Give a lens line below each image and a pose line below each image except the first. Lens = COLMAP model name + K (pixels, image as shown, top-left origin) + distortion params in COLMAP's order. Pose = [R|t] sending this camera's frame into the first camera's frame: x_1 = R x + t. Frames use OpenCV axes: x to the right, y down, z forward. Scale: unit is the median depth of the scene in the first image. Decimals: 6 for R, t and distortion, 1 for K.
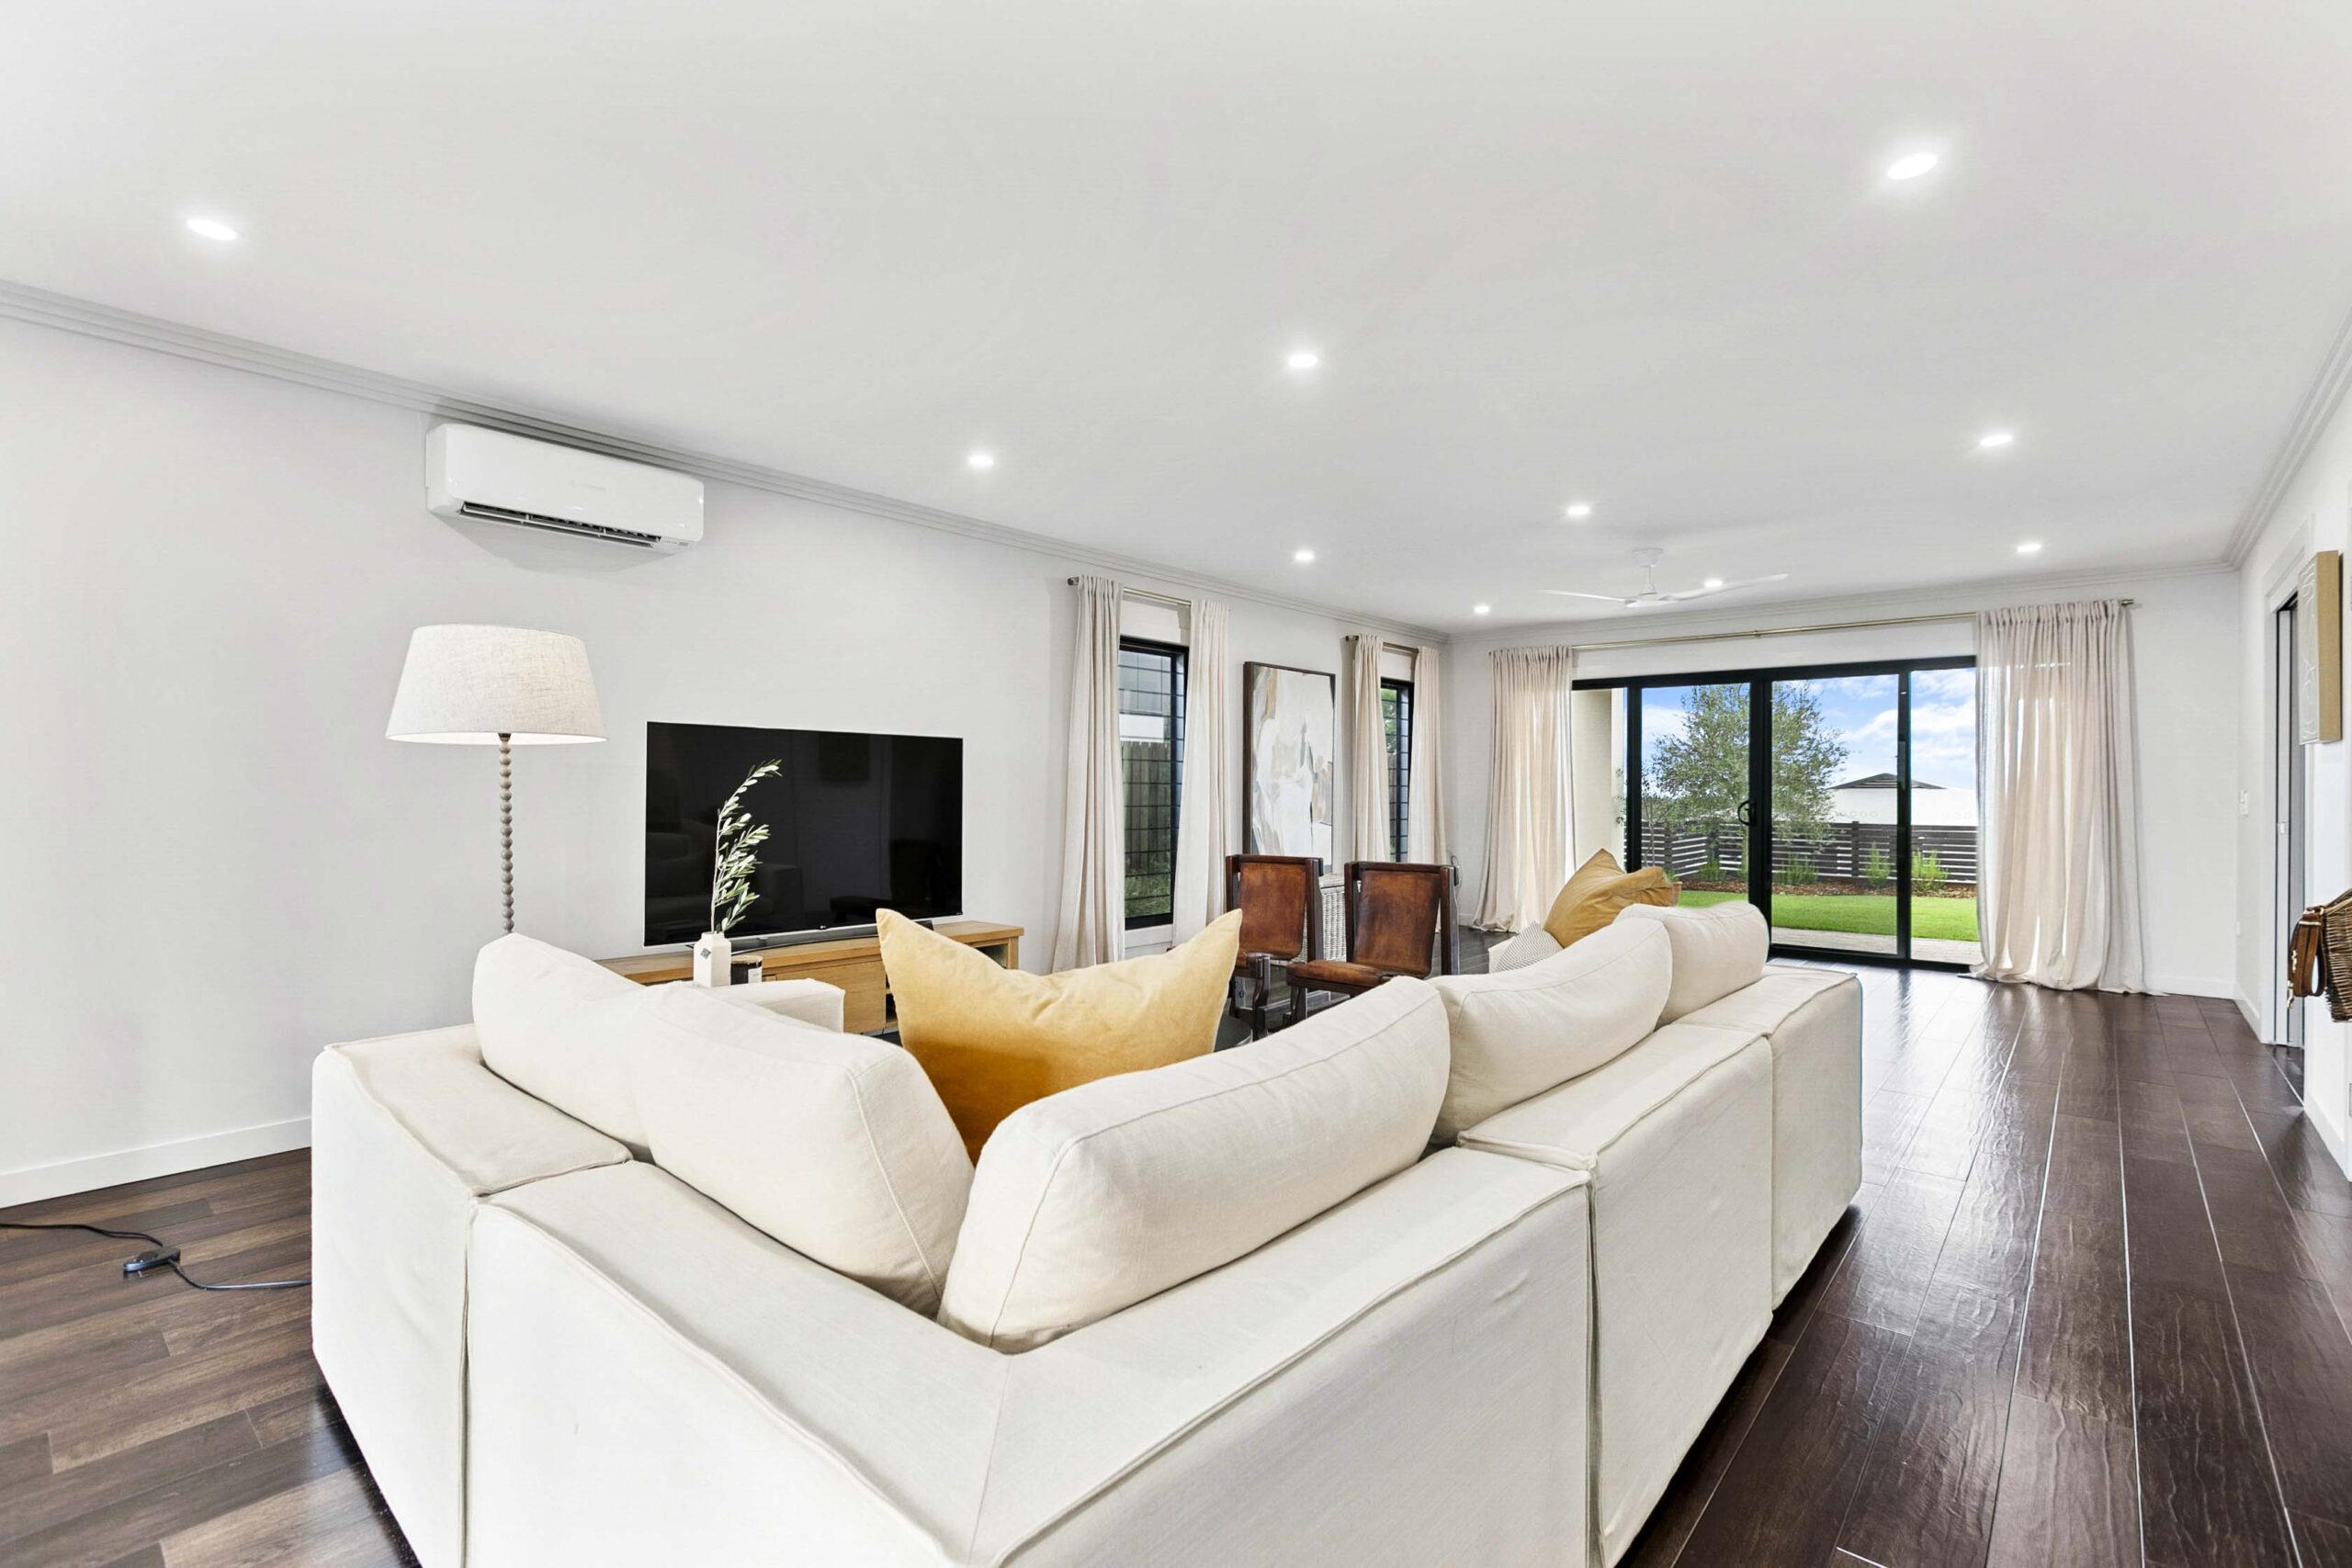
lens RADIAL K [[1058.9, 0, 1177.8], [0, 1058.9, 791.2], [0, 0, 1]] dist [-0.001270, -0.000333]
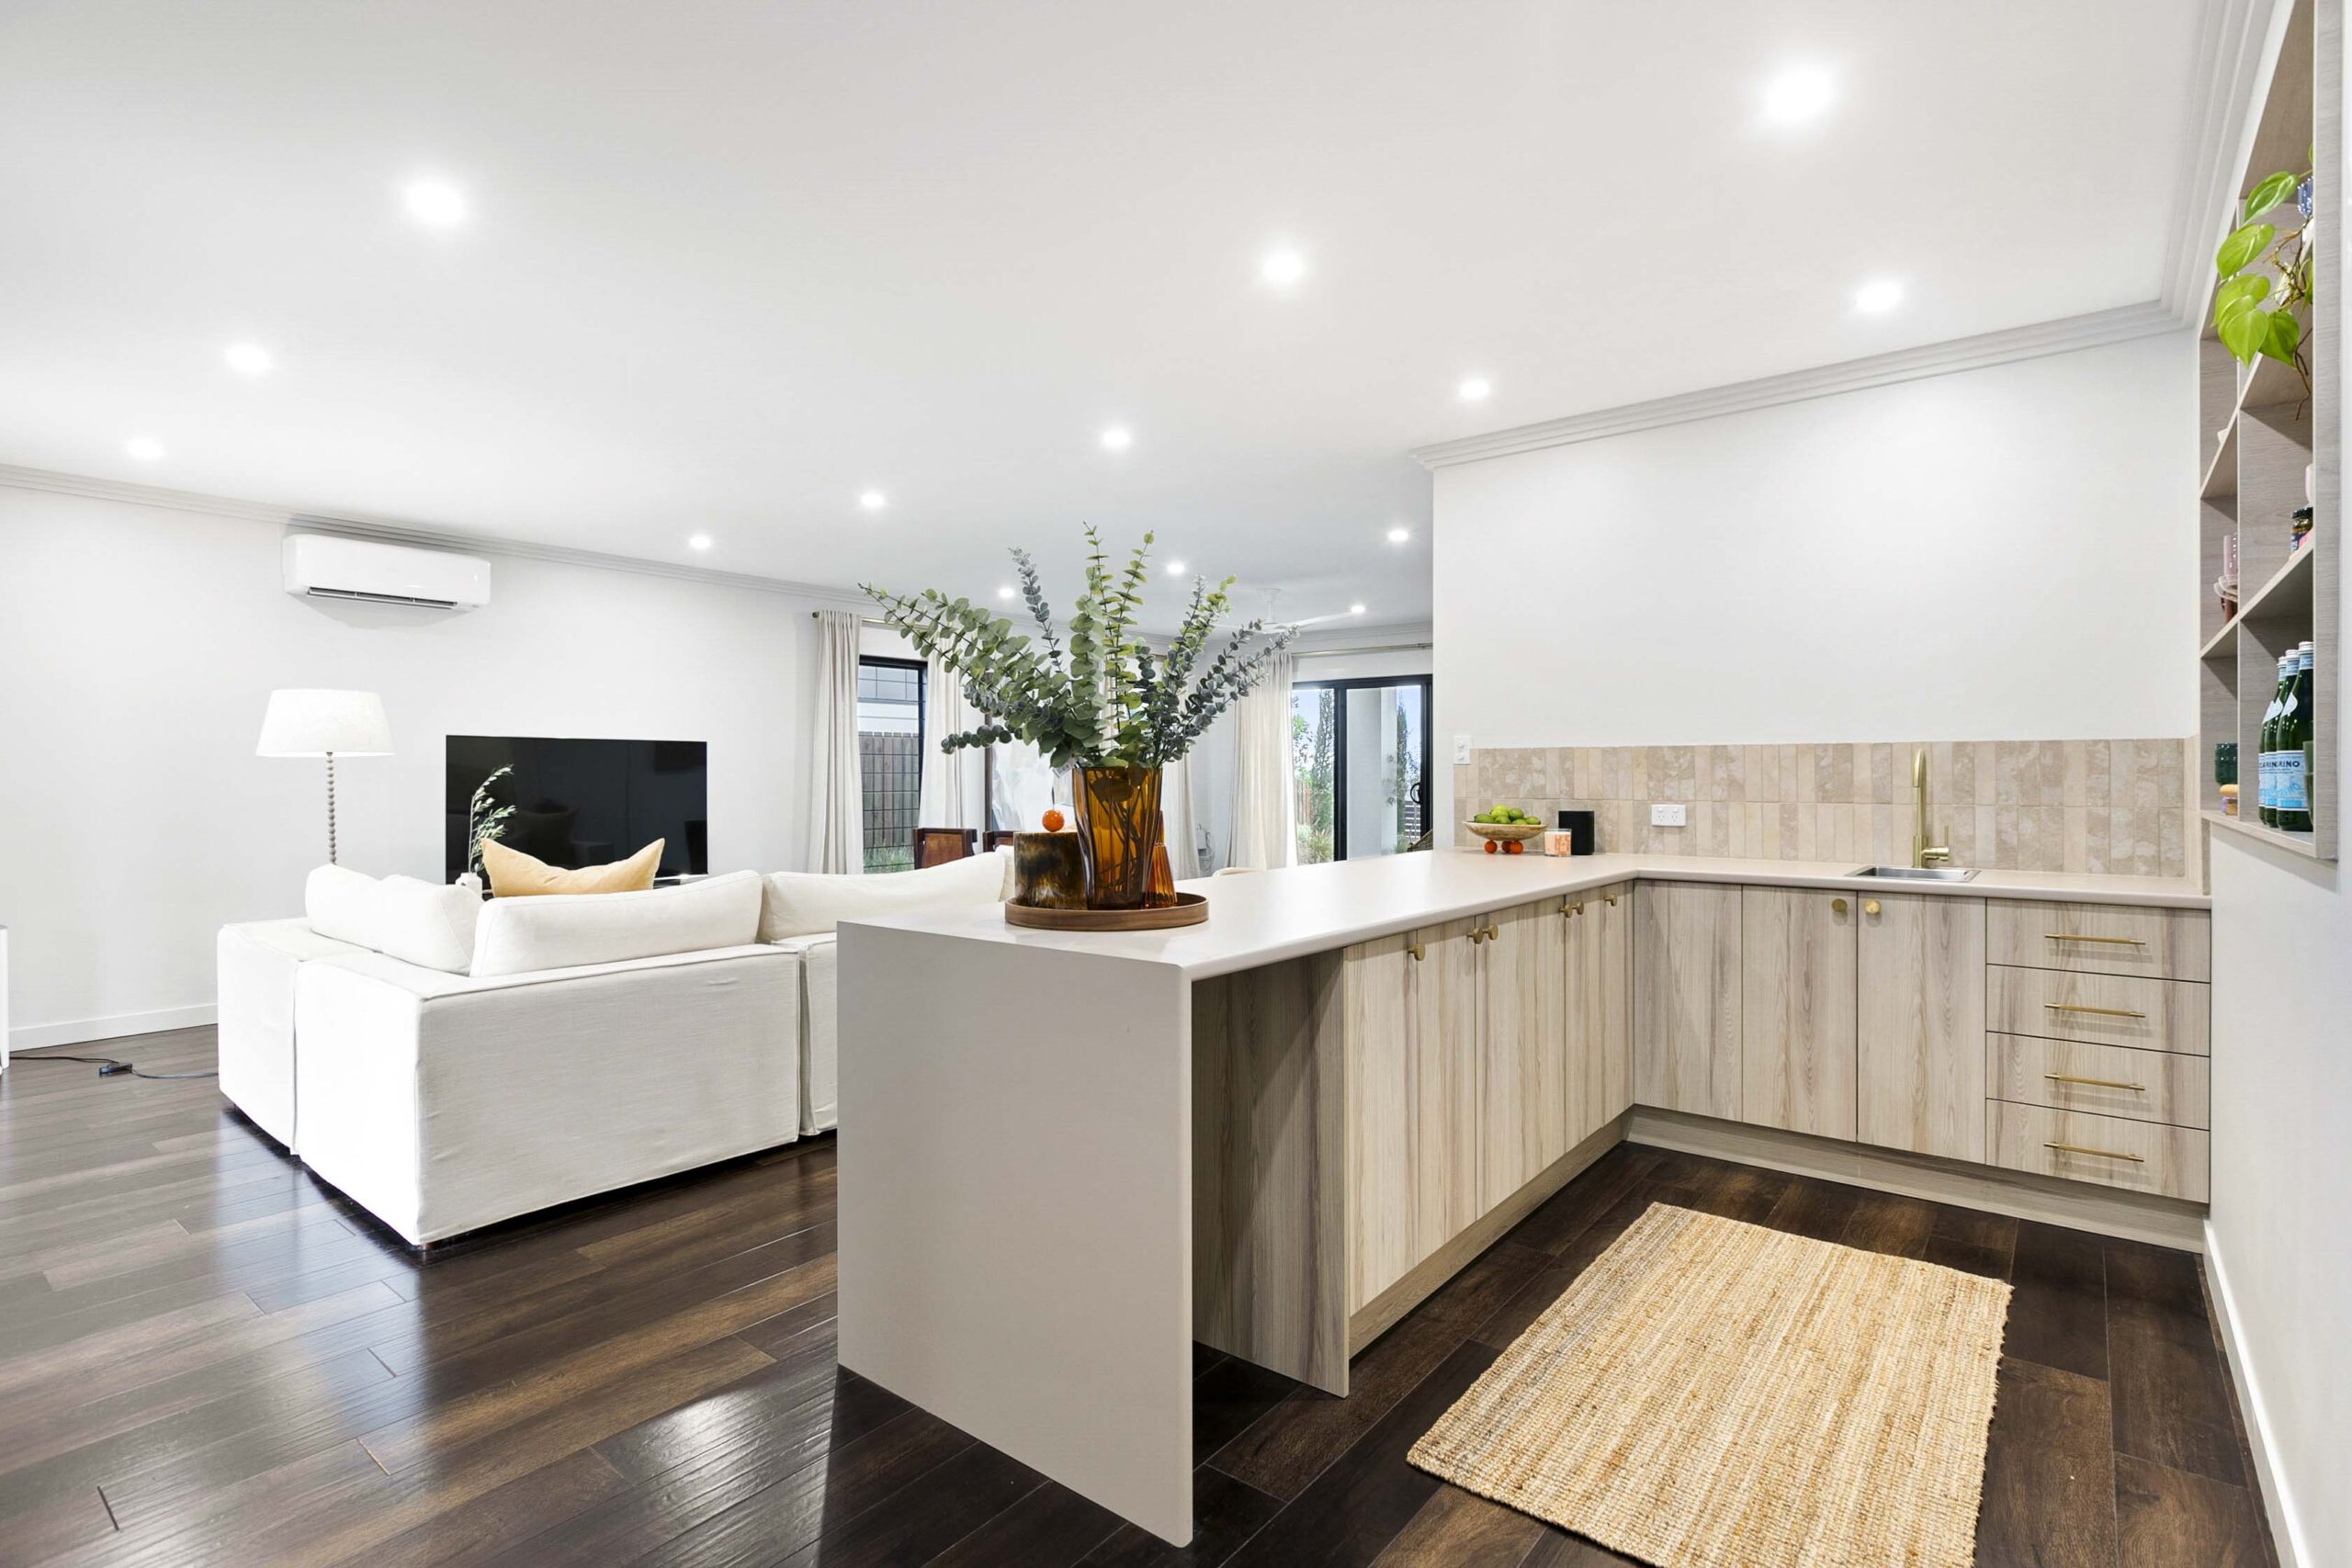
lens RADIAL K [[1129.0, 0, 1171.5], [0, 1129.0, 780.9], [0, 0, 1]] dist [0.002453, -0.000187]
pose [[0.999249, -0.006018, 0.038279, 0.436221], [0.005792, 0.999965, 0.006011, -0.007142], [-0.038314, -0.005785, 0.999249, -0.585390]]
